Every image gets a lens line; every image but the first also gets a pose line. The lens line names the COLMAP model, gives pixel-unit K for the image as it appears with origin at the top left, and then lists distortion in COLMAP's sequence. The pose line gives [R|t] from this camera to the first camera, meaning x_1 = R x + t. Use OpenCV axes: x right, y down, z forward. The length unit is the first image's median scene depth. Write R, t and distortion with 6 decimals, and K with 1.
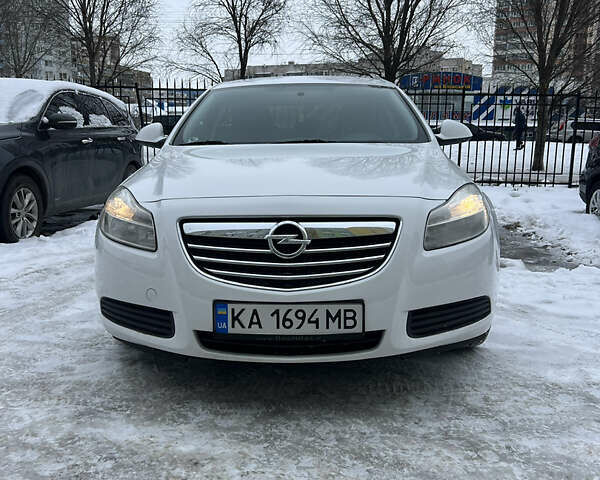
lens RADIAL K [[604.3, 0, 297.0], [0, 604.3, 234.1], [0, 0, 1]] dist [0.026084, 0.000000]
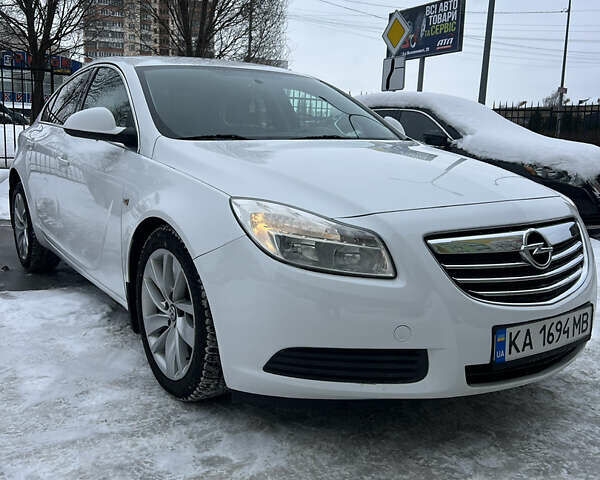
lens RADIAL K [[604.3, 0, 291.0], [0, 604.3, 235.5], [0, 0, 1]] dist [0.026084, 0.000000]
pose [[0.805373, -0.081706, 0.587110, -0.868001], [0.067909, 0.996651, 0.045545, -0.080079], [-0.588865, 0.003189, 0.808225, 0.468258]]
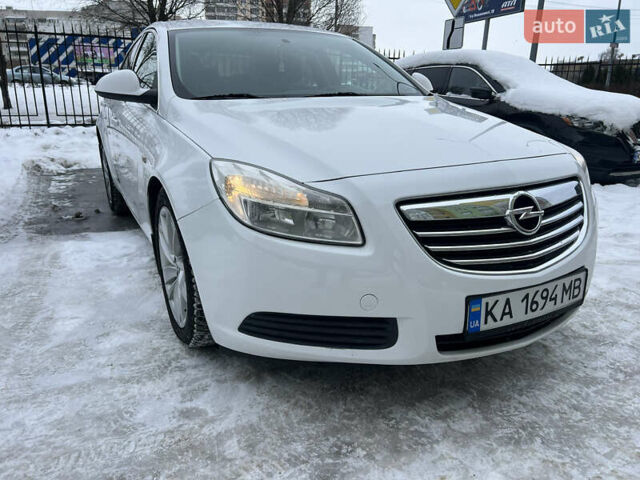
lens RADIAL K [[482.7, 0, 318.7], [0, 482.7, 238.2], [0, 0, 1]] dist [0.044241, -0.047294]
pose [[0.866231, -0.144217, 0.478378, -0.617629], [0.073007, 0.983695, 0.164358, -0.093455], [-0.494282, -0.107447, 0.862636, 0.536823]]
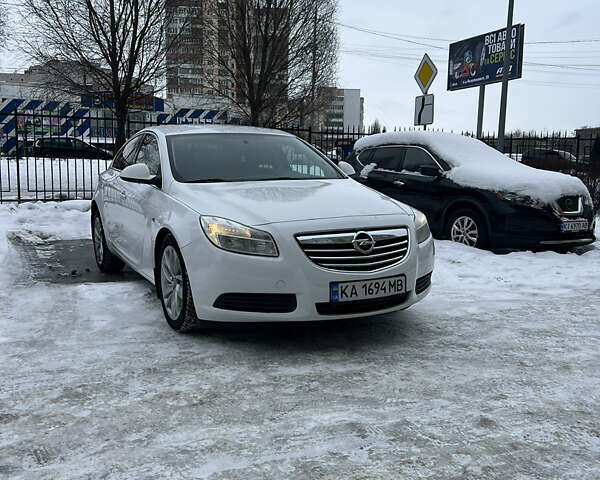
lens RADIAL K [[604.3, 0, 289.2], [0, 604.3, 232.5], [0, 0, 1]] dist [0.026084, 0.000000]
pose [[0.873386, -0.058398, 0.483515, -1.008156], [0.073276, 0.997241, -0.011916, -0.013261], [-0.481485, 0.045837, 0.875255, -0.370864]]
